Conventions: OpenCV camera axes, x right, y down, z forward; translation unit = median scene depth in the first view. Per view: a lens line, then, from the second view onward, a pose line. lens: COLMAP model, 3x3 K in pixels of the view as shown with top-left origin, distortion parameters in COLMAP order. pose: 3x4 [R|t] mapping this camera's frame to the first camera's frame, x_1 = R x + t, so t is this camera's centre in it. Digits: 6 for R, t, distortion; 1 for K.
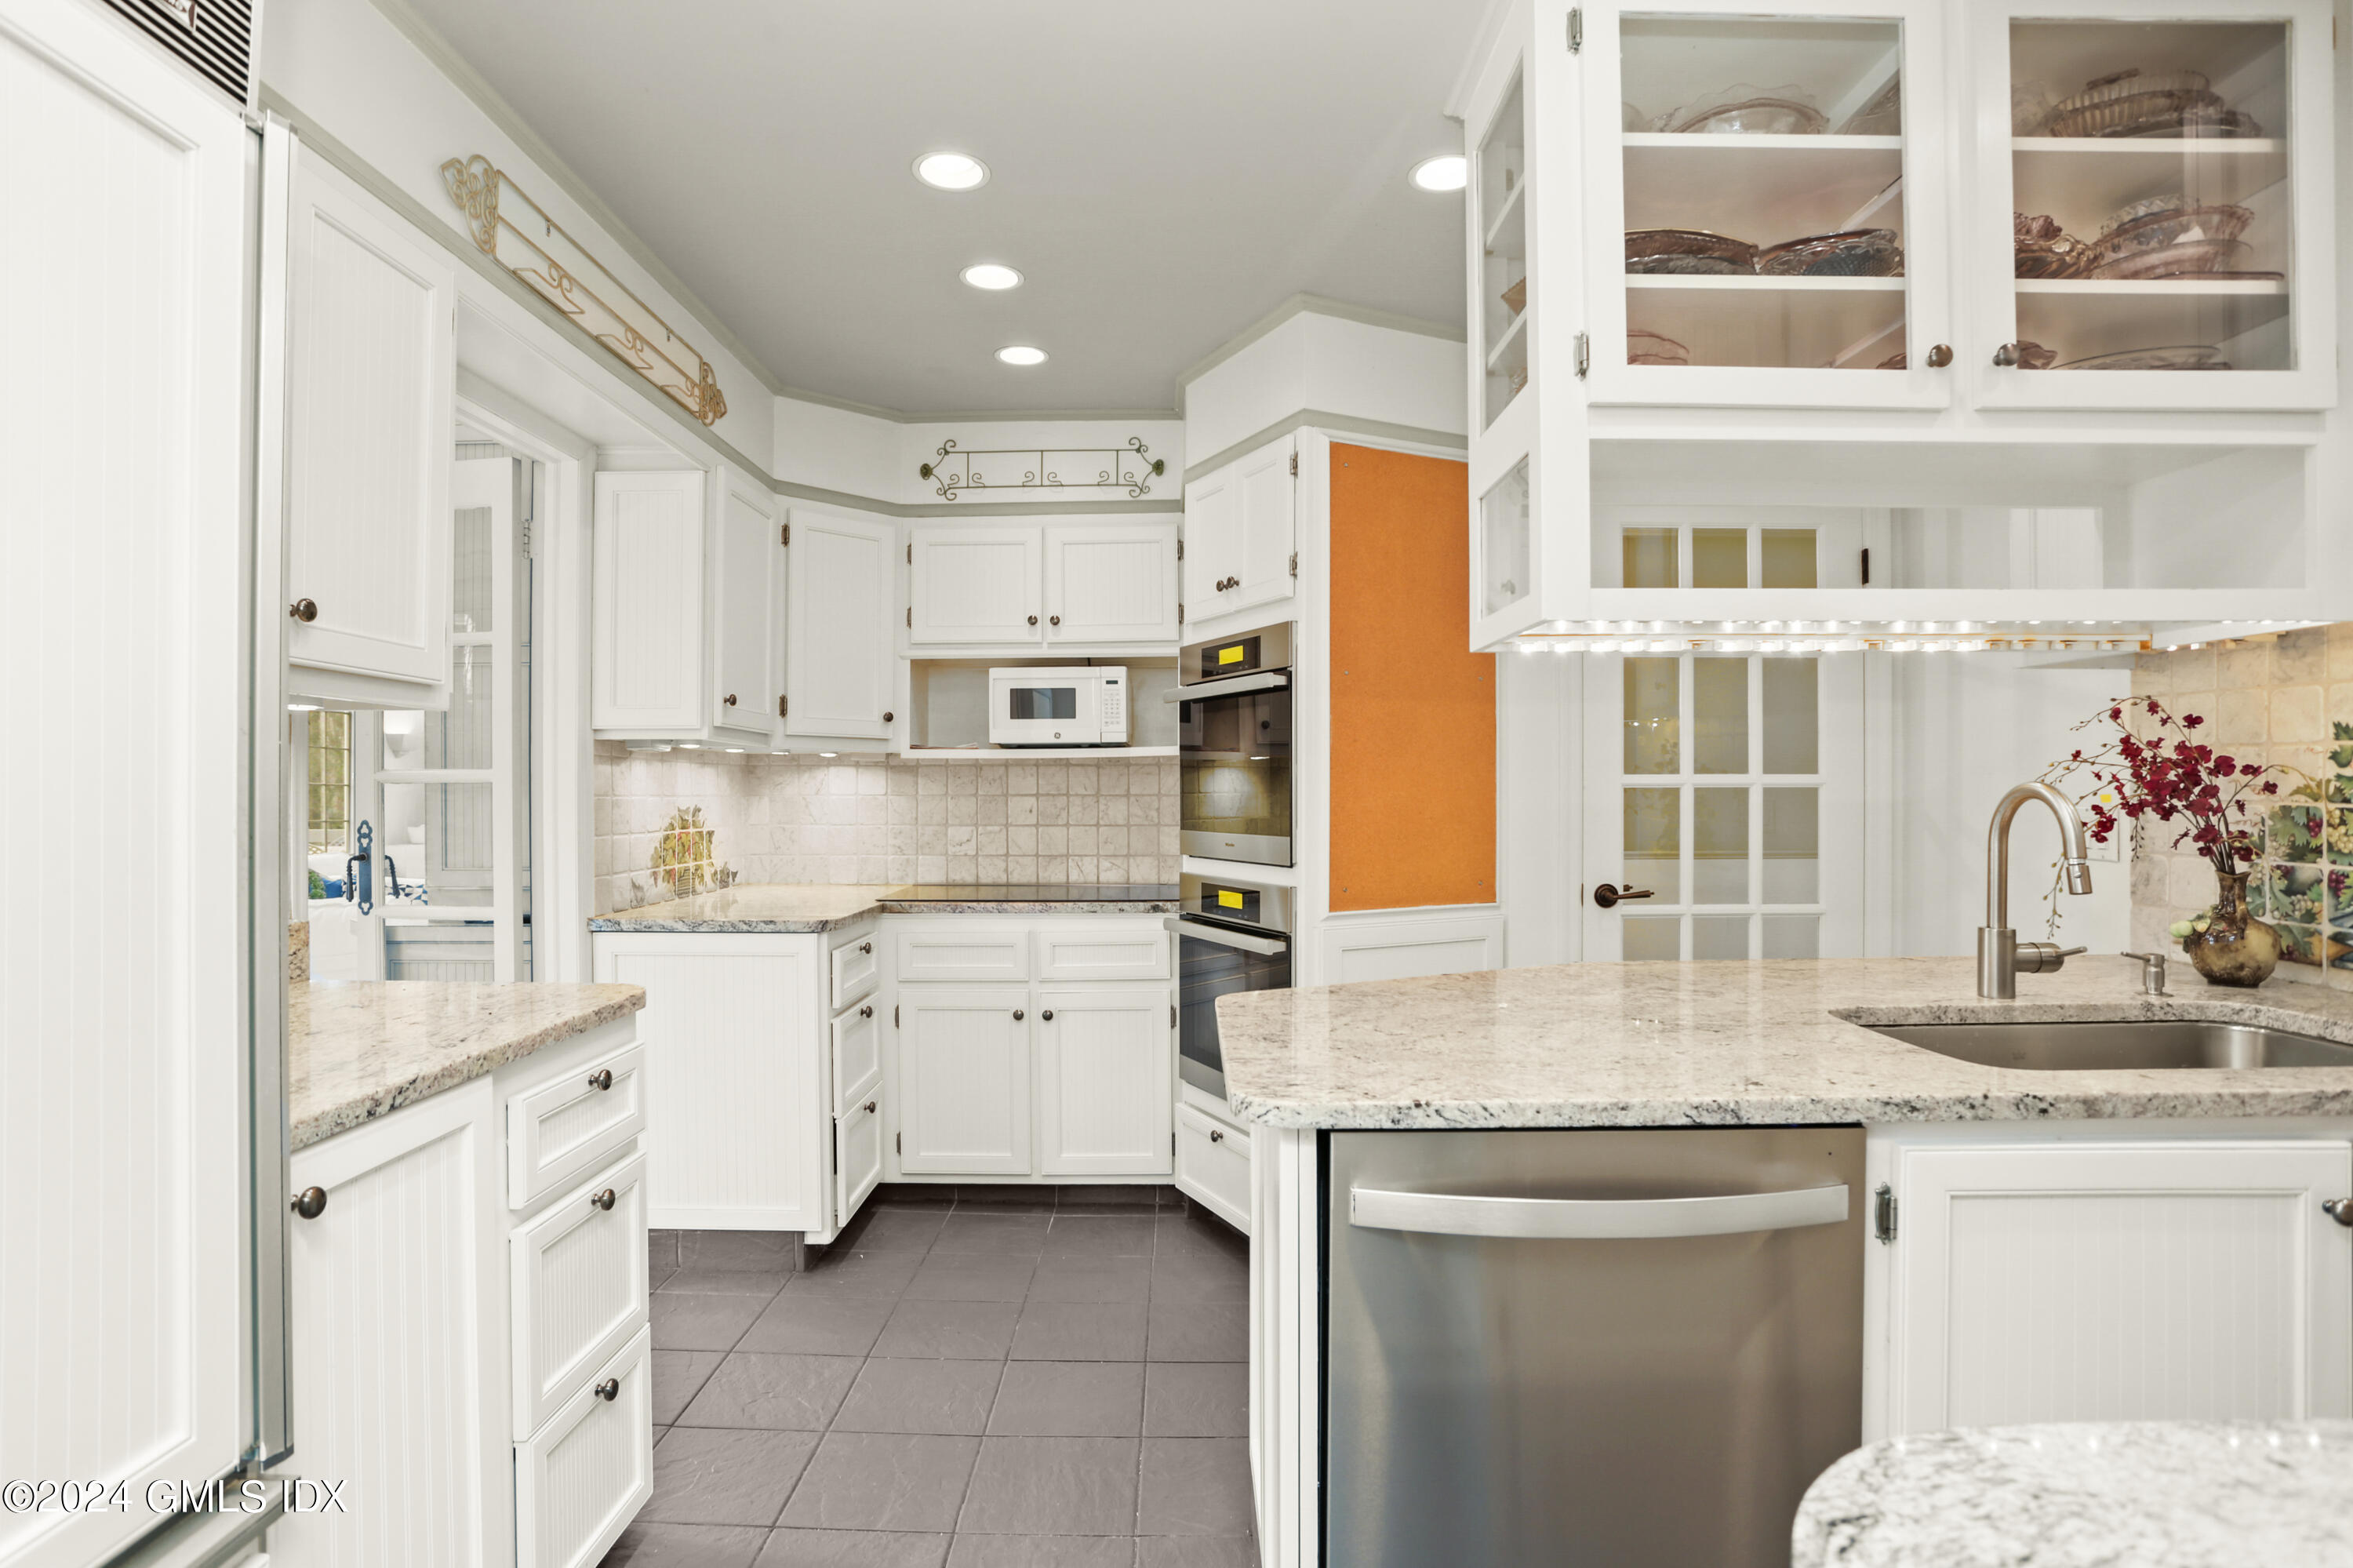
lens RADIAL K [[1192.9, 0, 1180.5], [0, 1192.9, 762.7], [0, 0, 1]] dist [-0.083951, 0.038685]
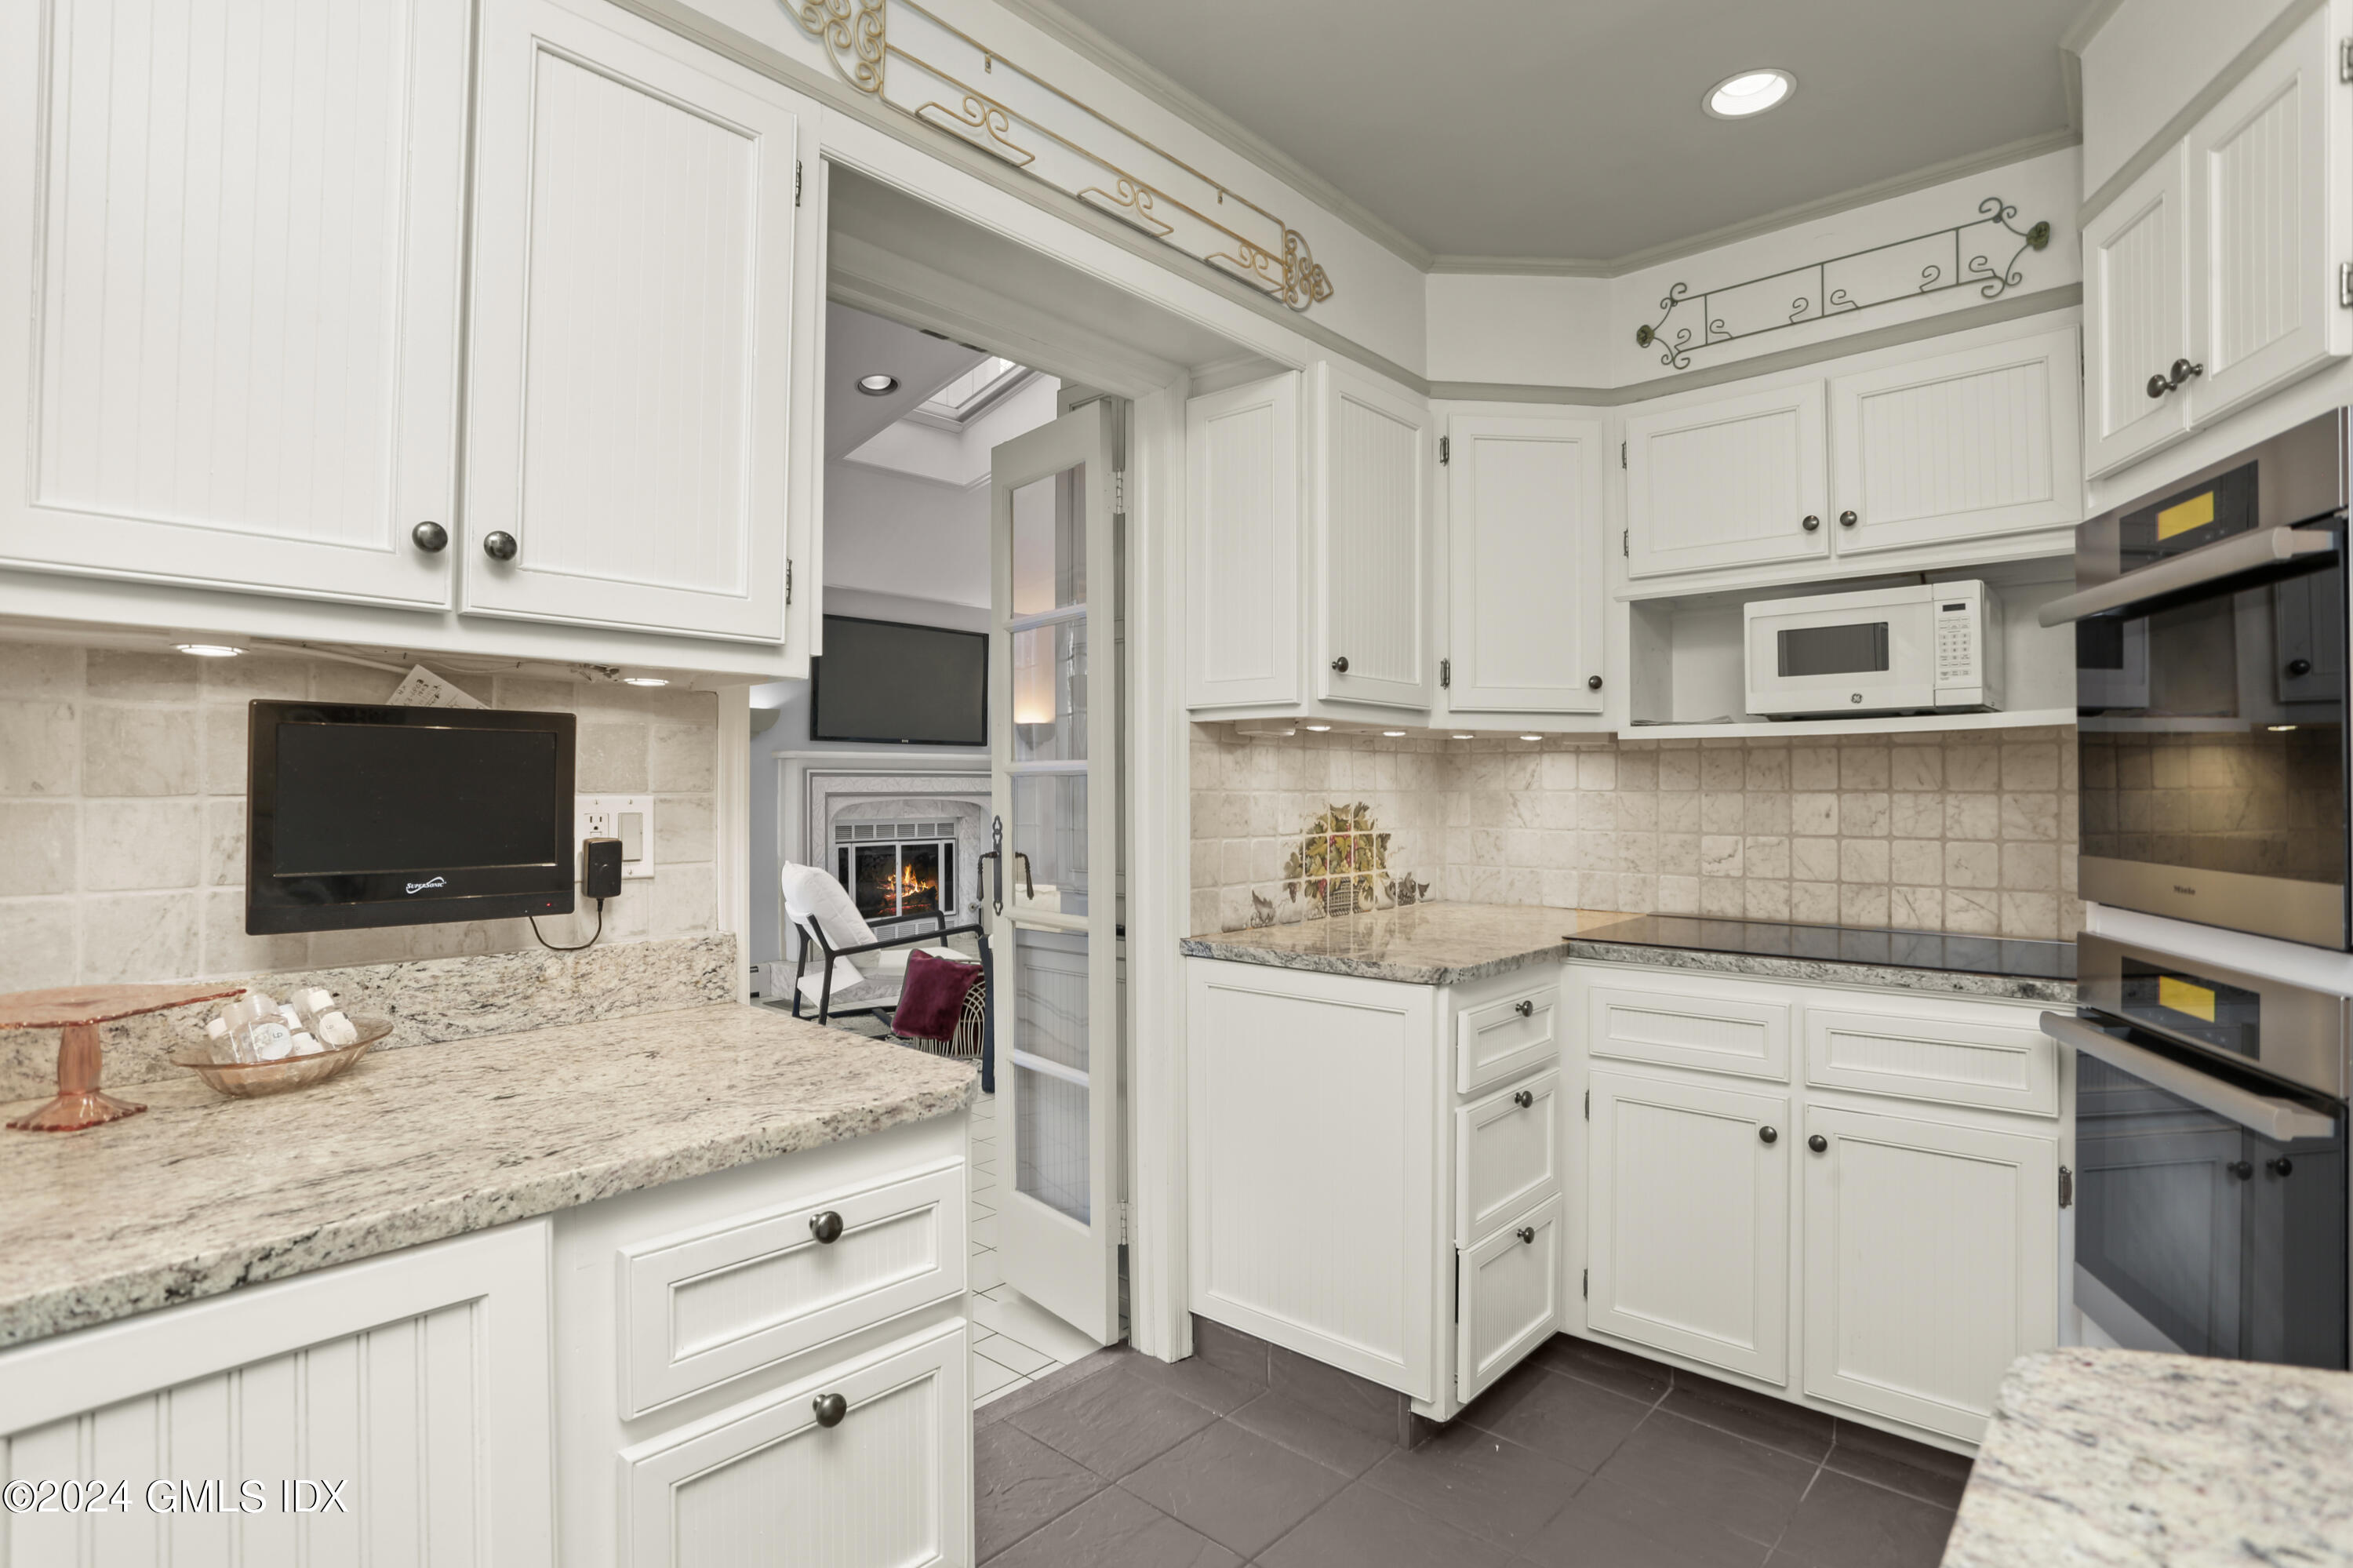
lens RADIAL K [[1176.4, 0, 1173.9], [0, 1176.4, 773.3], [0, 0, 1]] dist [-0.074295, 0.033064]
pose [[0.743863, -0.005676, -0.668308, 0.043800], [0.013755, 0.999882, 0.006818, 0.009939], [0.668191, -0.014265, 0.743853, 0.358181]]
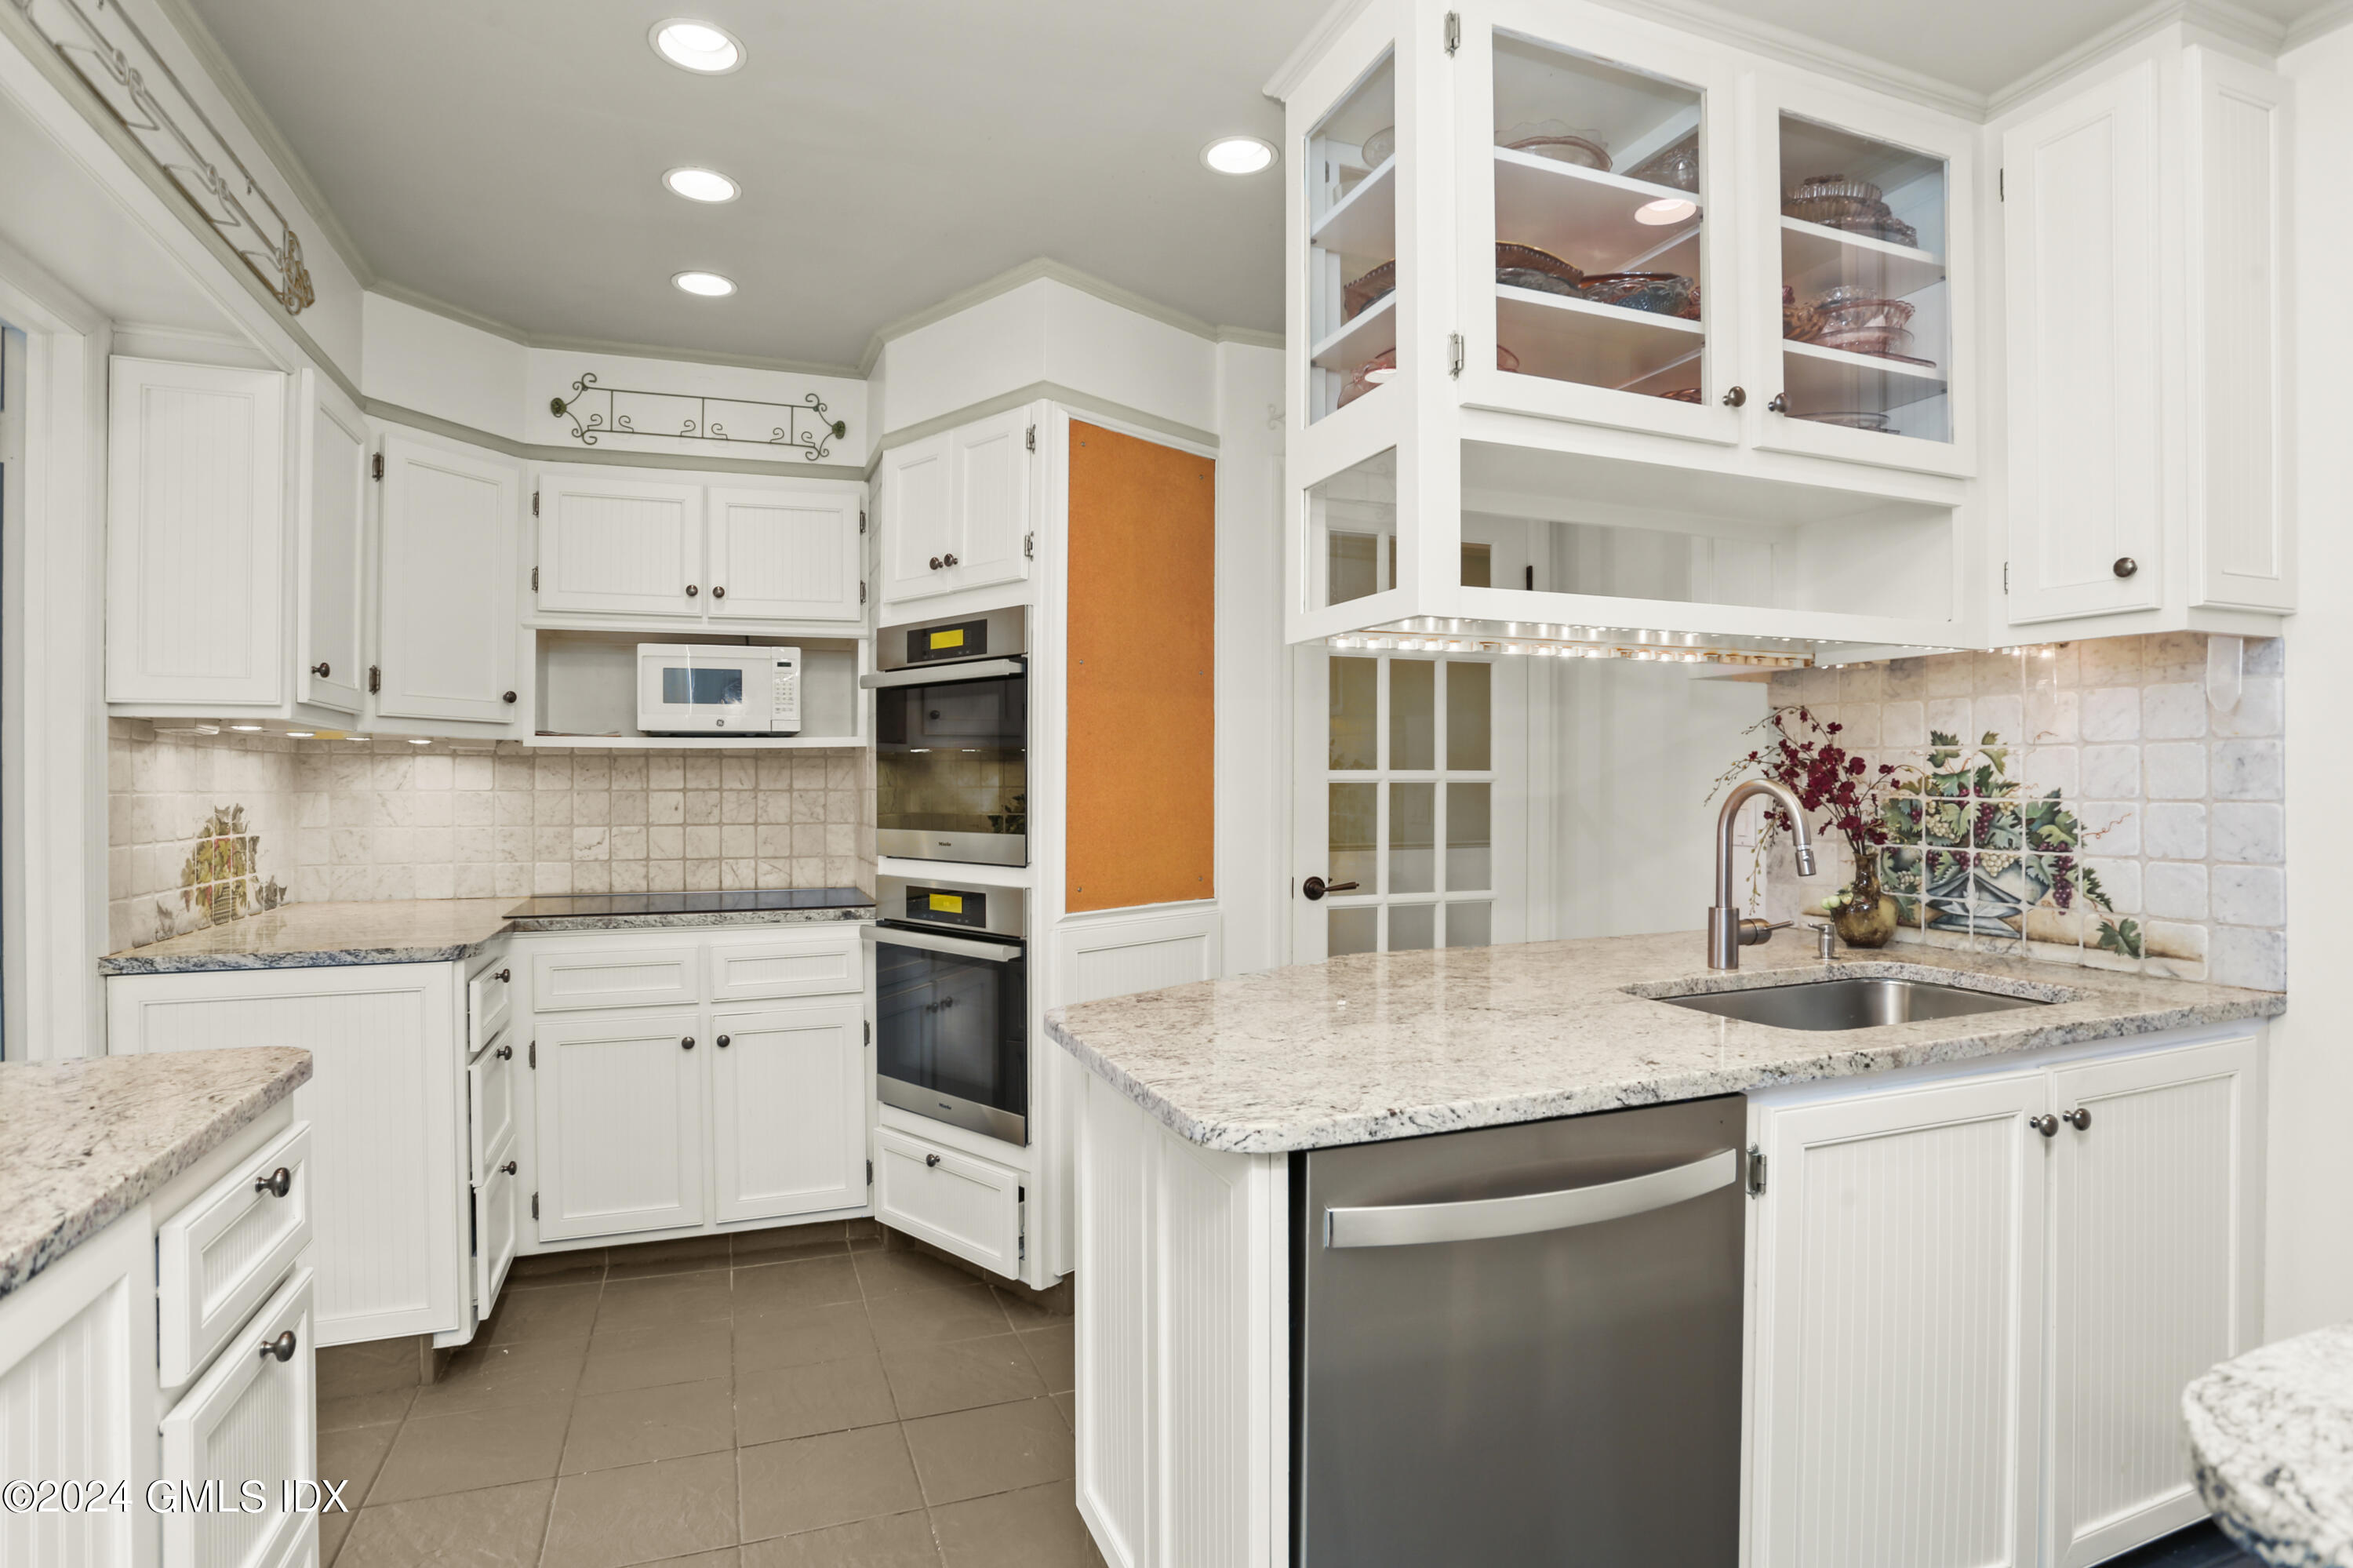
lens RADIAL K [[1205.4, 0, 1185.4], [0, 1205.4, 763.3], [0, 0, 1]] dist [-0.079902, 0.036814]
pose [[0.930598, 0.006799, 0.365979, -0.127529], [-0.008675, 0.999956, 0.003482, 0.001324], [-0.365939, -0.006415, 0.930617, 0.065503]]
